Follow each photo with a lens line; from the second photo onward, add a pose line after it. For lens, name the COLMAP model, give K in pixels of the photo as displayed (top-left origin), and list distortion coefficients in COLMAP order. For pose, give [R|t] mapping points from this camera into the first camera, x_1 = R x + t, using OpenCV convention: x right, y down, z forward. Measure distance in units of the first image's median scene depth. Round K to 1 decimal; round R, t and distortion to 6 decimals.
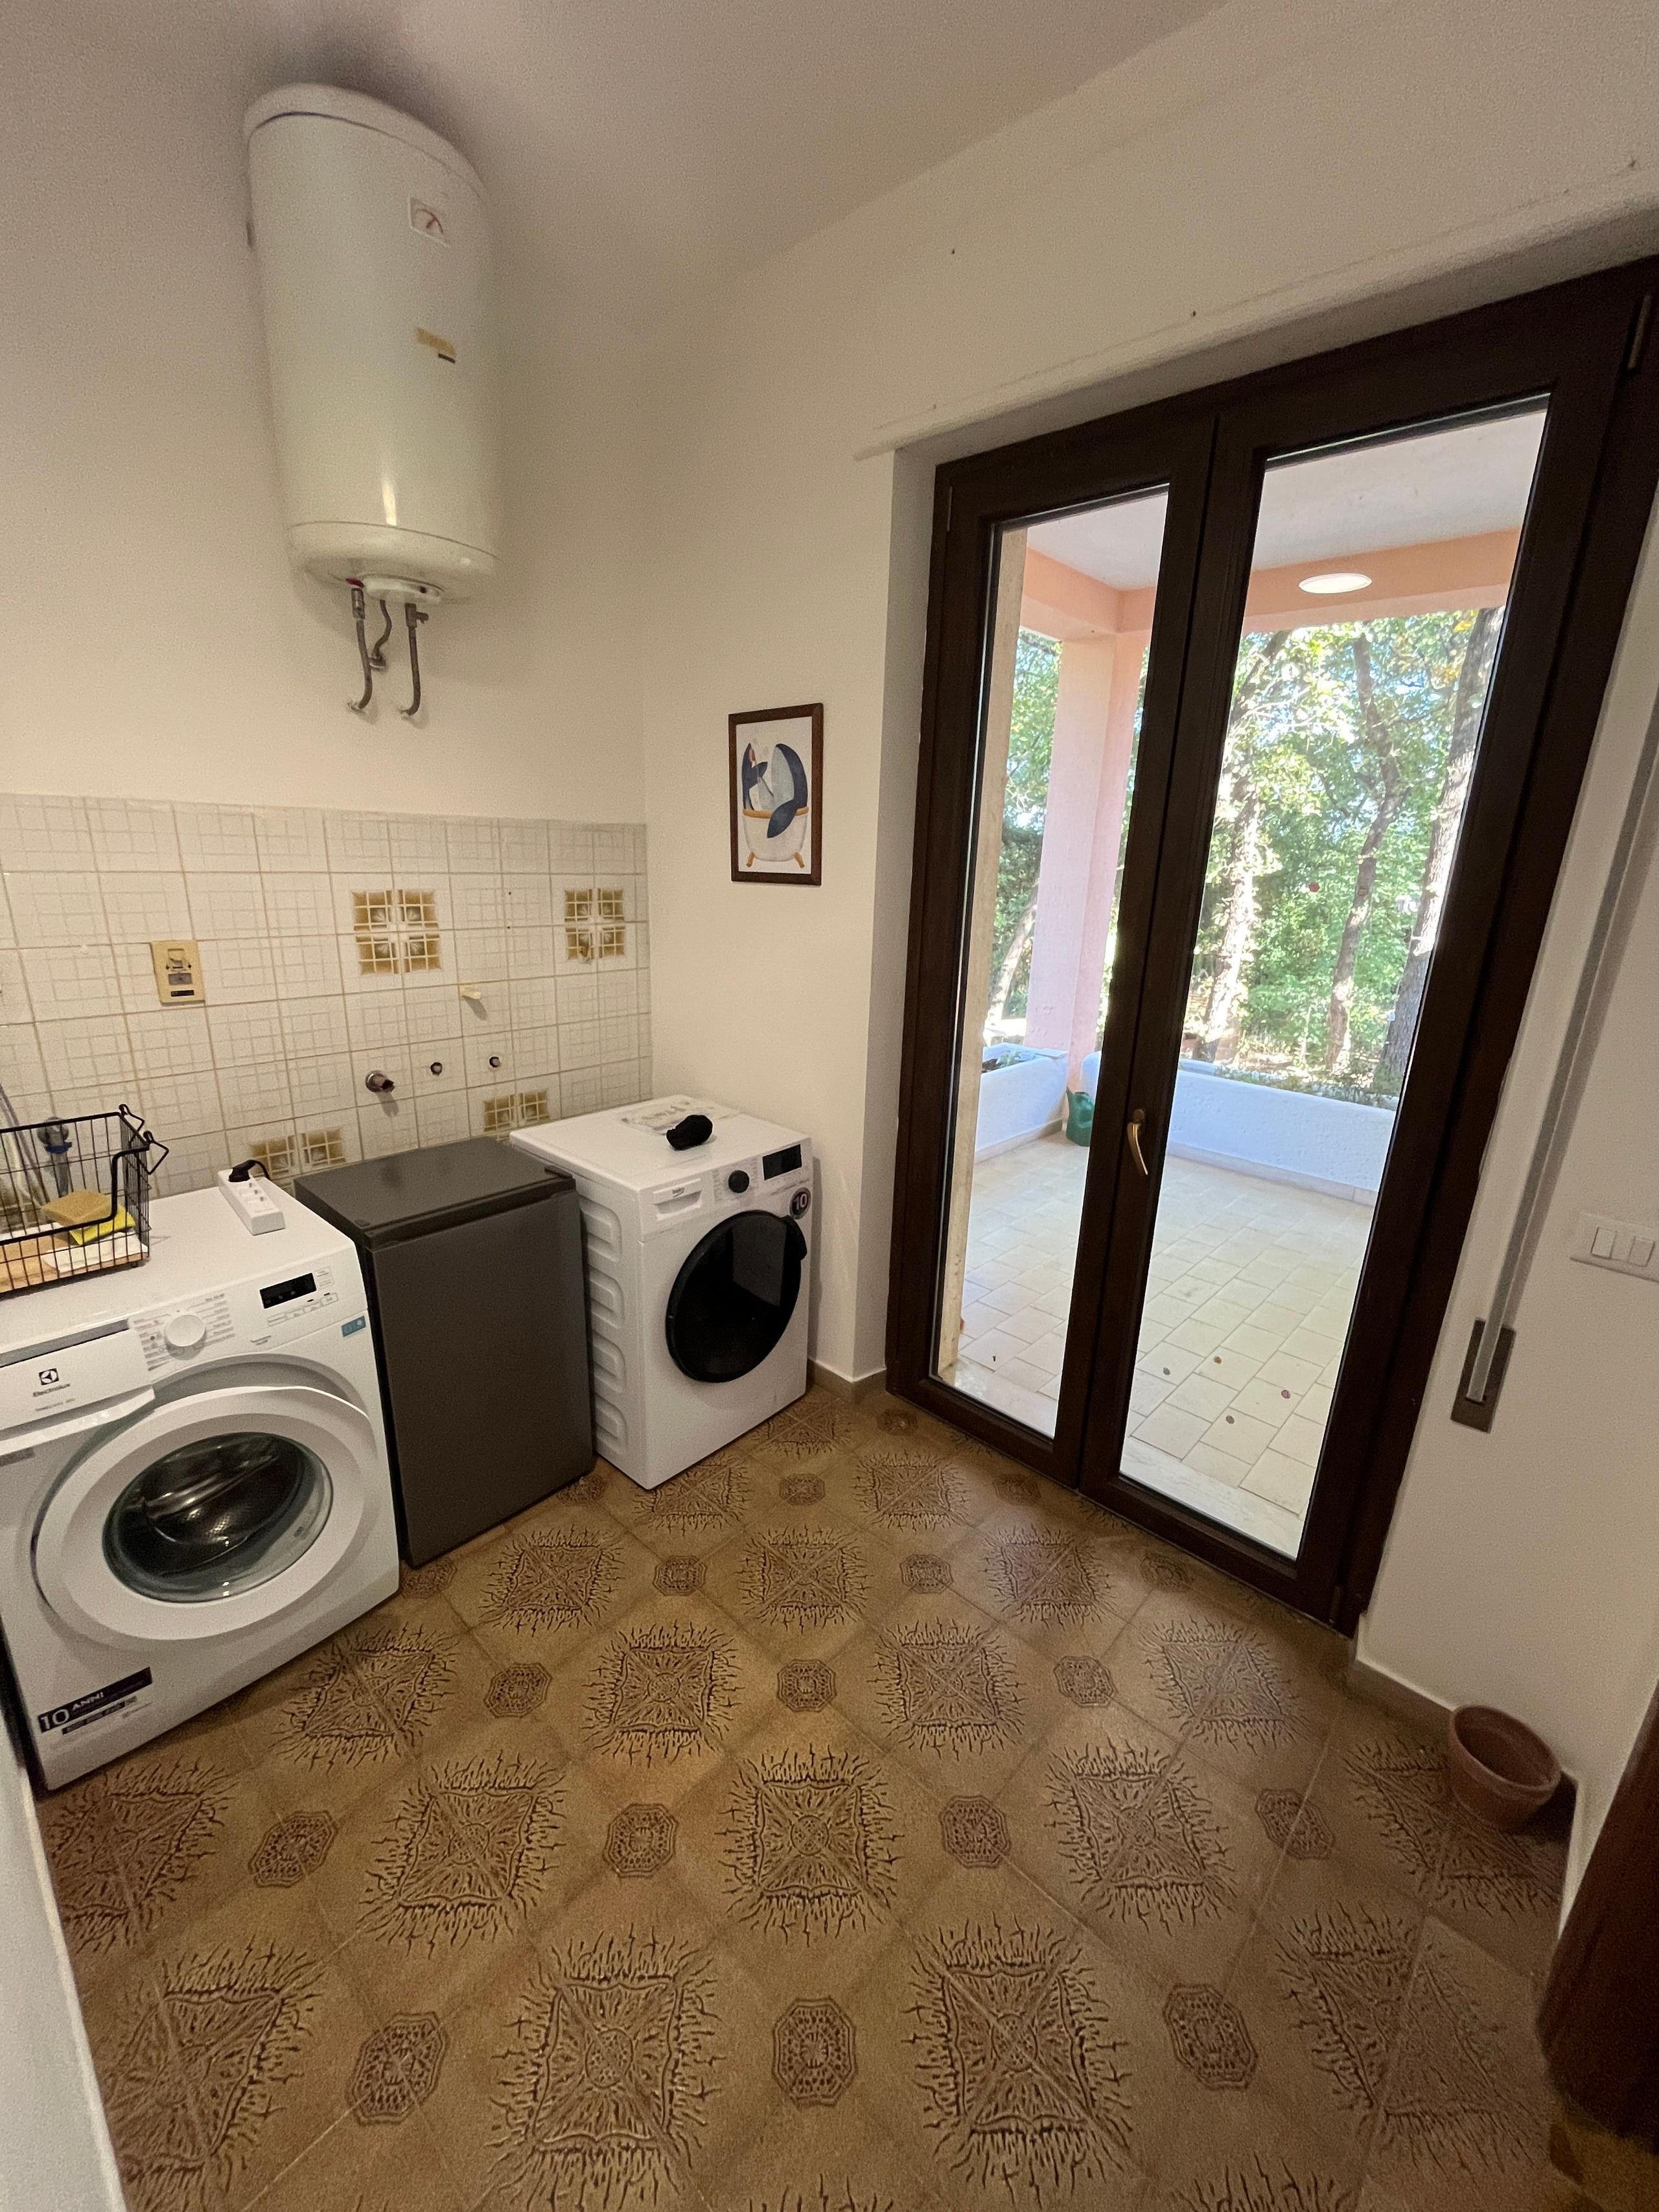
lens RADIAL K [[892.5, 0, 829.5], [0, 892.5, 1097.8], [0, 0, 1]] dist [-0.001776, -0.001213]
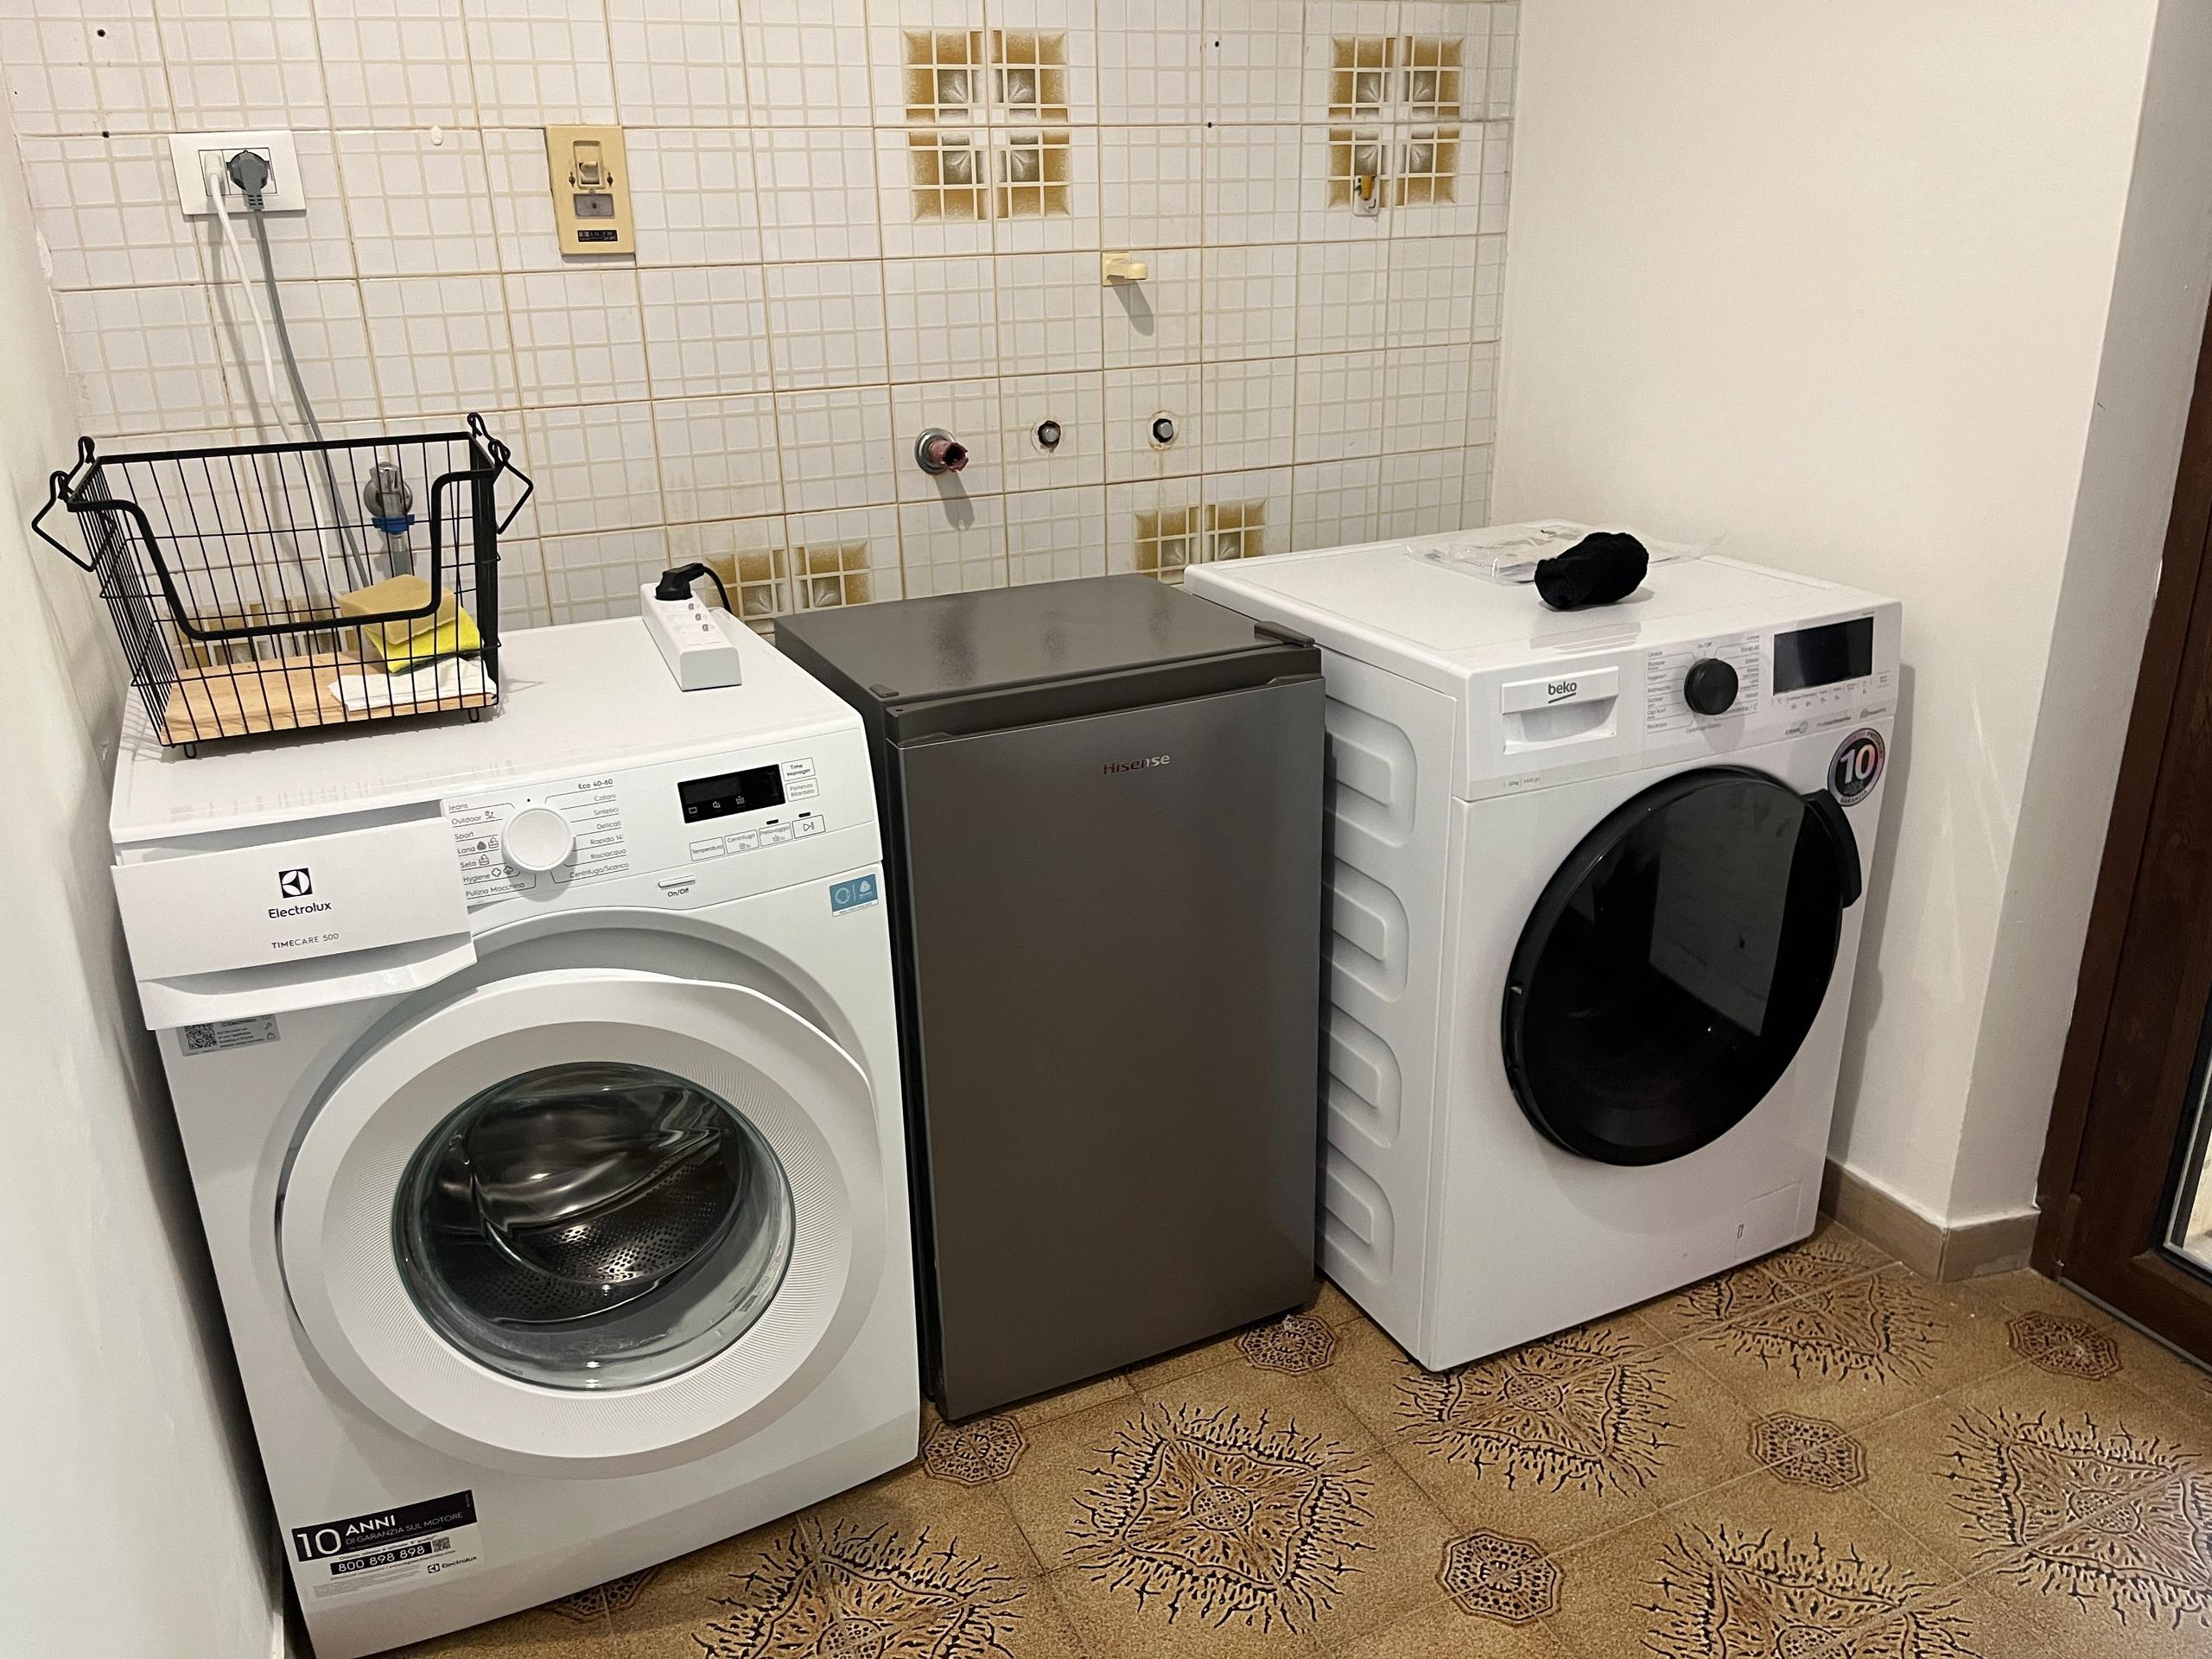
lens RADIAL K [[1684.2, 0, 1094.4], [0, 1684.2, 826.3], [0, 0, 1]] dist [0.037319, -0.040986]
pose [[0.922204, 0.086515, -0.376901, -0.067071], [-0.055234, 0.994128, 0.093047, 0.104784], [0.382738, -0.064991, 0.921568, 0.184655]]
